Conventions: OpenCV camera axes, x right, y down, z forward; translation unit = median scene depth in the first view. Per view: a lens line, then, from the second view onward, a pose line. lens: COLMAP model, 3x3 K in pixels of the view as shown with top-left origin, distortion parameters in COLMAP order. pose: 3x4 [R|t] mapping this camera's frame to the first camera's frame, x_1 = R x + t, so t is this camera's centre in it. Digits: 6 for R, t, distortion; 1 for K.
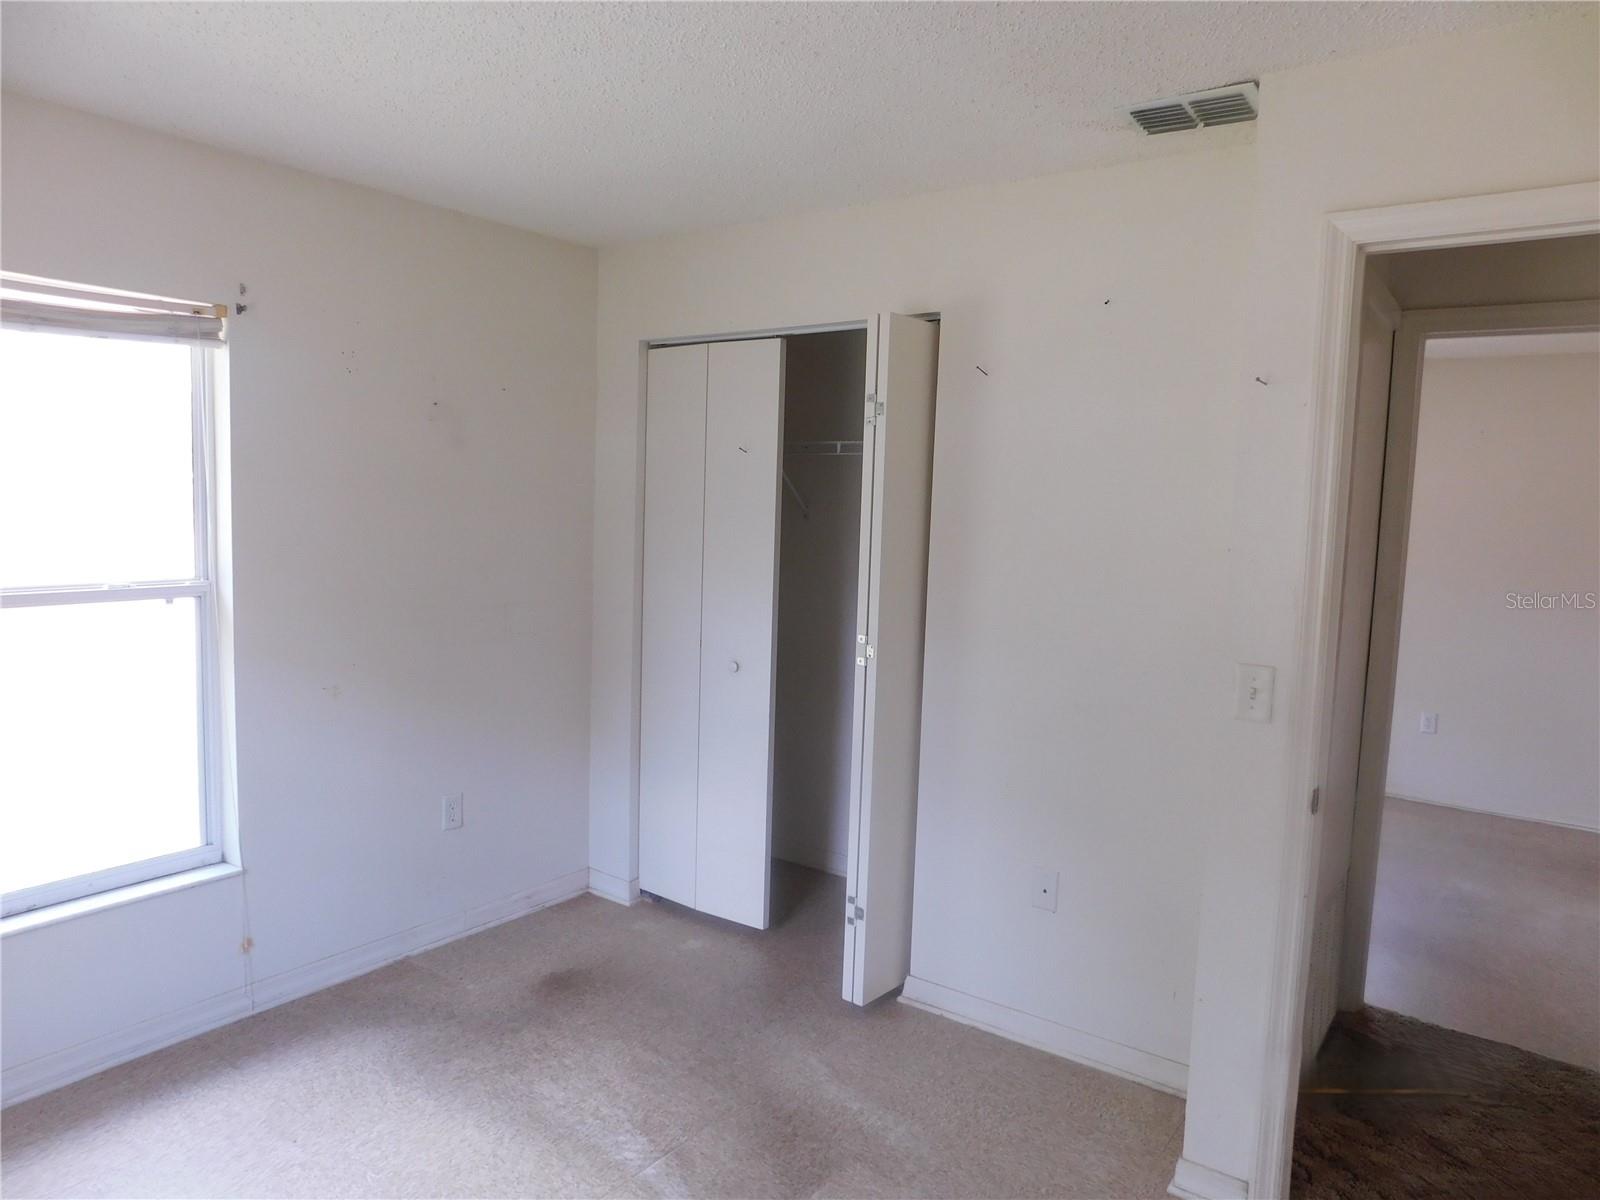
lens RADIAL K [[1063.6, 0, 800.7], [0, 1063.6, 599.7], [0, 0, 1]] dist [-0.005697, -0.000935]
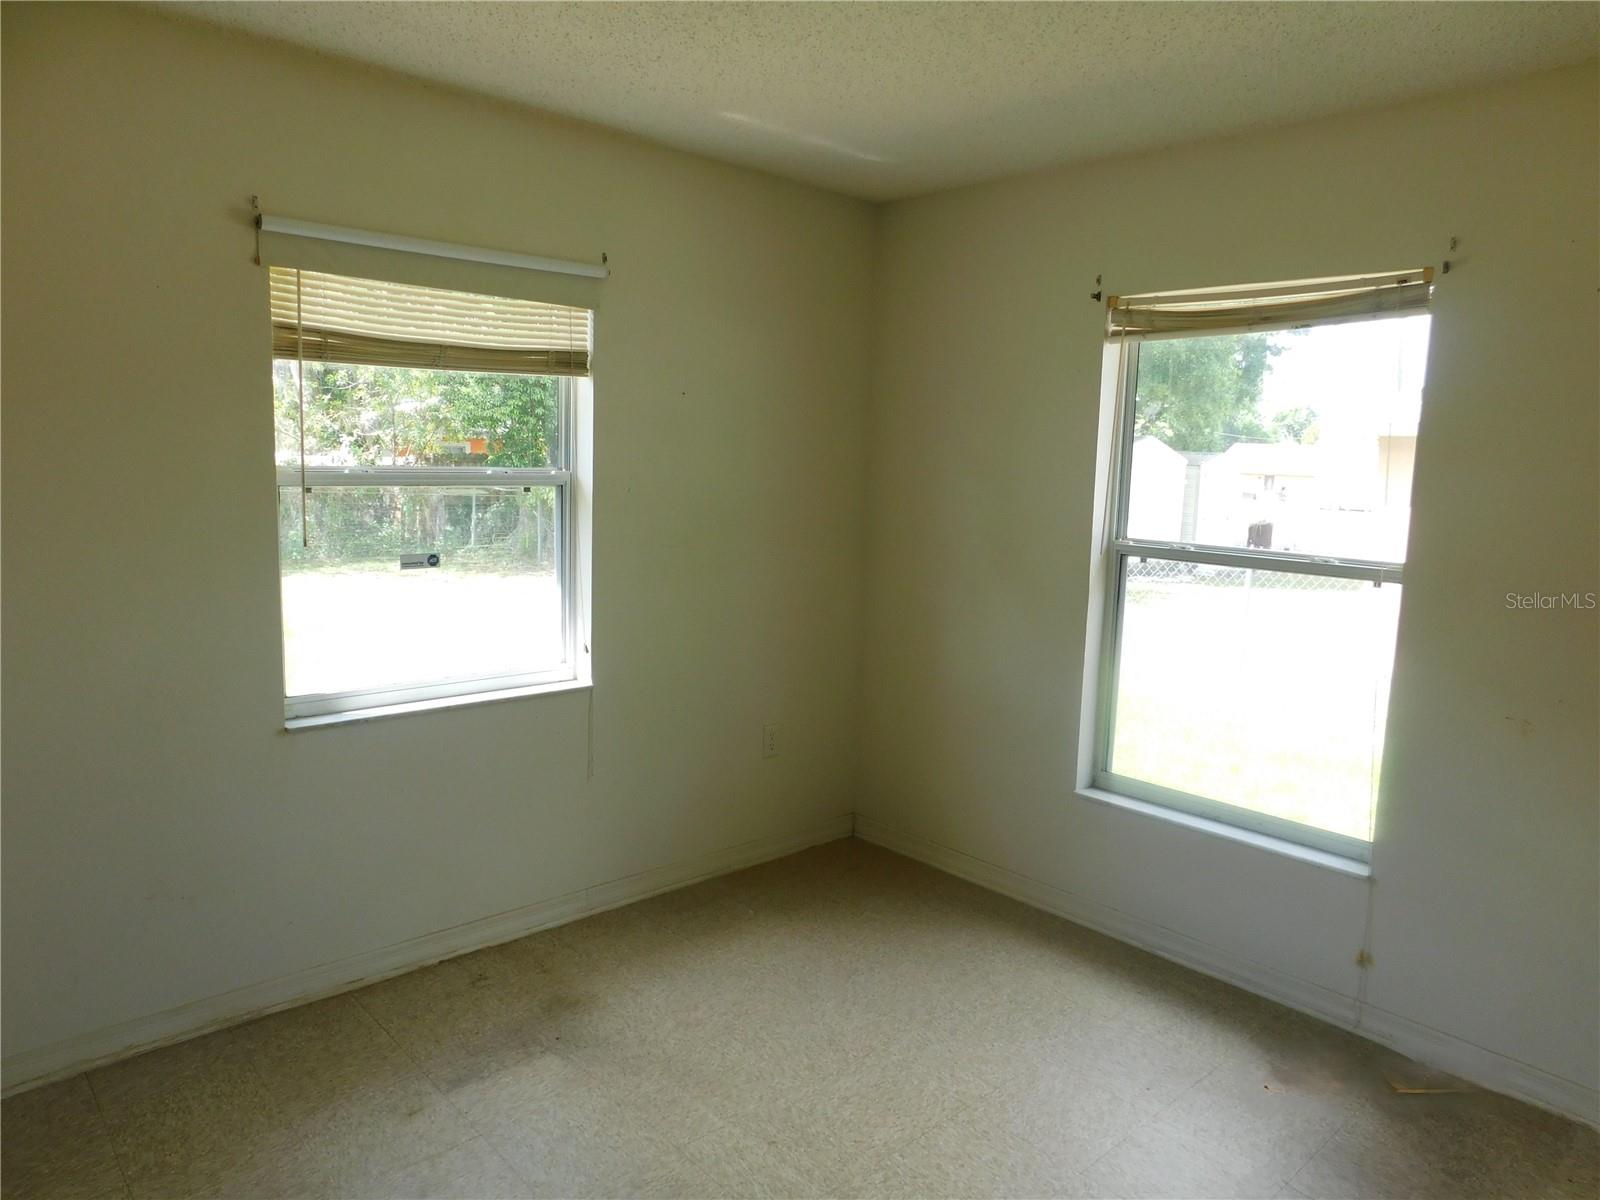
lens RADIAL K [[1063.6, 0, 801.4], [0, 1063.6, 599.3], [0, 0, 1]] dist [-0.005697, -0.000935]
pose [[-0.195657, 0.099449, -0.975617, 0.469646], [-0.133854, 0.982826, 0.127028, -0.038602], [0.971495, 0.155444, -0.178985, 0.662750]]
